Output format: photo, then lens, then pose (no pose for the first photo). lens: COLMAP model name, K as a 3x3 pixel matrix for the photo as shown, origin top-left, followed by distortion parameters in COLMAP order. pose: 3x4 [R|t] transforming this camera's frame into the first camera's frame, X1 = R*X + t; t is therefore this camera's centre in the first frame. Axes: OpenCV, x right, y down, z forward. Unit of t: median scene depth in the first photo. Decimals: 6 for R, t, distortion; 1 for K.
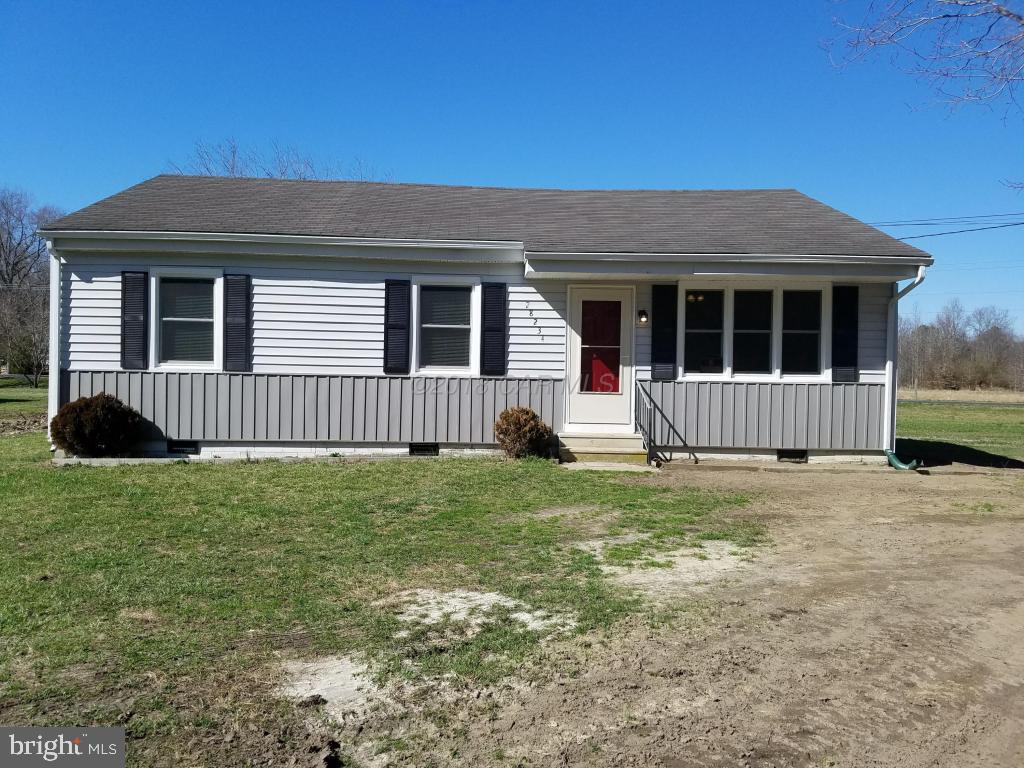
lens RADIAL K [[786.9, 0, 507.6], [0, 786.9, 391.1], [0, 0, 1]] dist [0.221658, -0.410661]
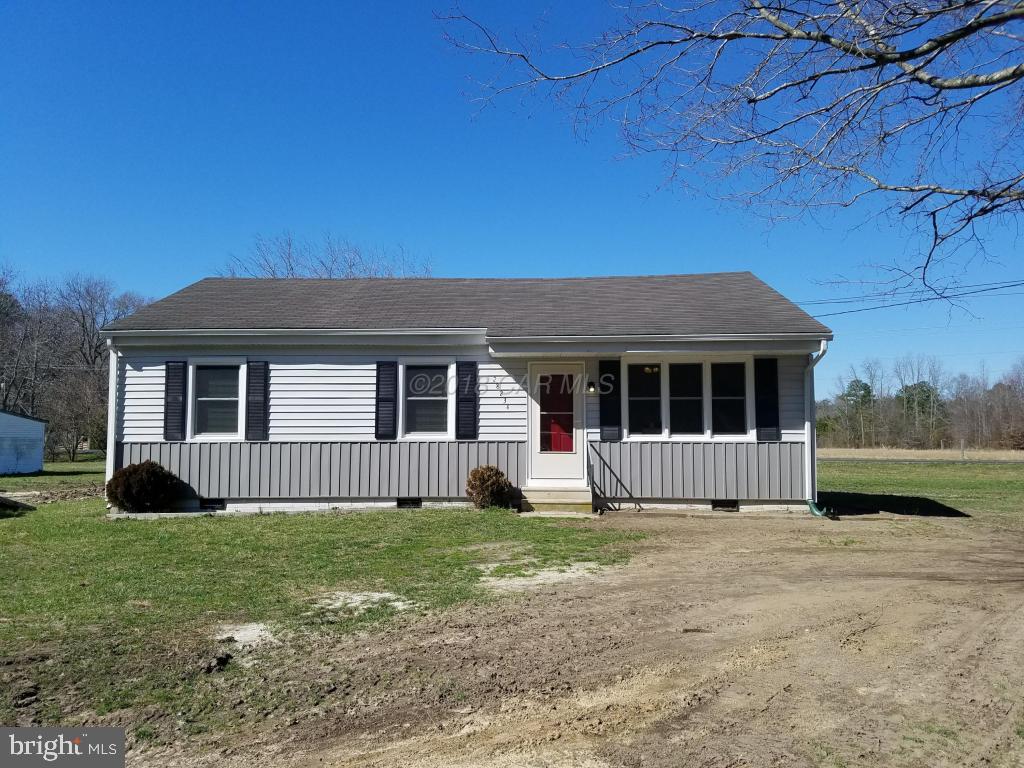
lens RADIAL K [[786.9, 0, 507.6], [0, 786.9, 391.1], [0, 0, 1]] dist [0.221658, -0.410661]
pose [[0.996496, -0.021952, -0.080706, 0.141312], [0.015126, 0.996331, -0.084236, 0.009290], [0.082259, 0.082720, 0.993172, -0.179988]]
